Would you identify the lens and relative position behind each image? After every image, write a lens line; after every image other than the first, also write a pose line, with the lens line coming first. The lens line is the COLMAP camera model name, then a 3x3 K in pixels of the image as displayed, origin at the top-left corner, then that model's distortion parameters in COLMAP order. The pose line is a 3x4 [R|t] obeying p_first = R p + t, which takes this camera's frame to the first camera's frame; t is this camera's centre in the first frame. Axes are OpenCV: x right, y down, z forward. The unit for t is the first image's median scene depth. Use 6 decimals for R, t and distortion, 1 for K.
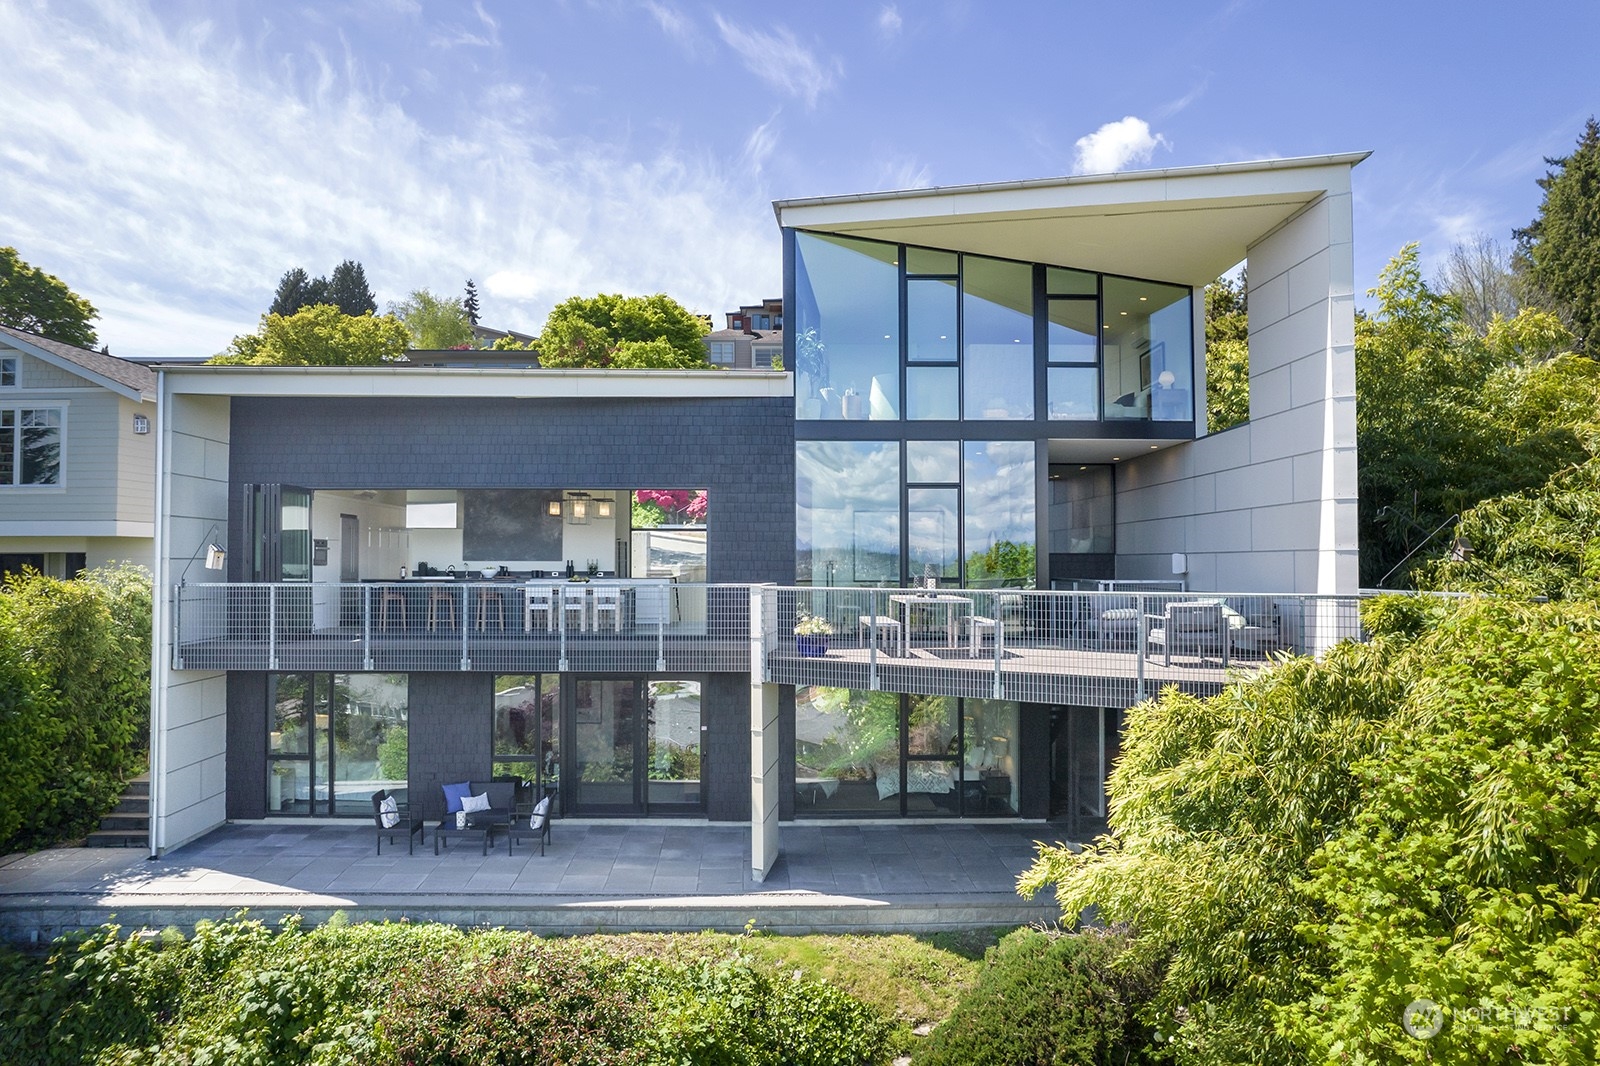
lens RADIAL K [[1094.2, 0, 808.7], [0, 1094.2, 537.8], [0, 0, 1]] dist [0.000140, 0.002483]
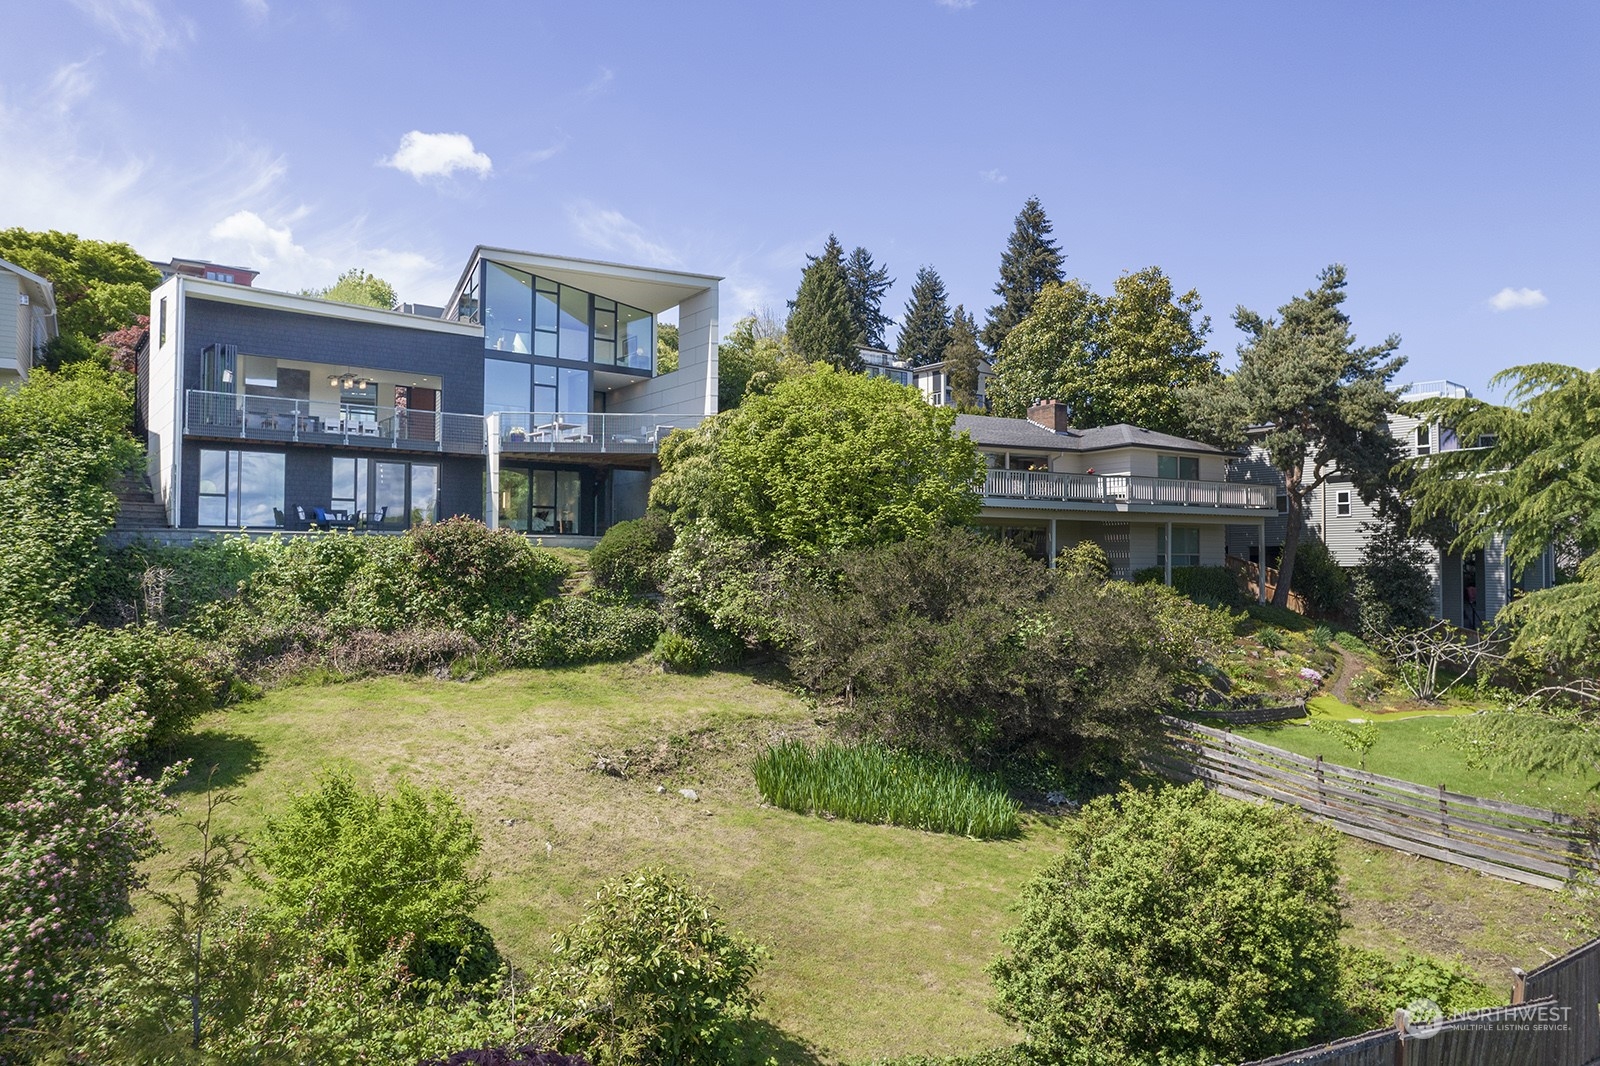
lens RADIAL K [[1094.2, 0, 808.7], [0, 1094.2, 537.8], [0, 0, 1]] dist [0.000140, 0.002483]
pose [[0.827596, 0.024813, 0.560776, -0.671241], [-0.015740, 0.999655, -0.021004, 0.294926], [-0.561104, 0.008556, 0.827701, -1.118659]]
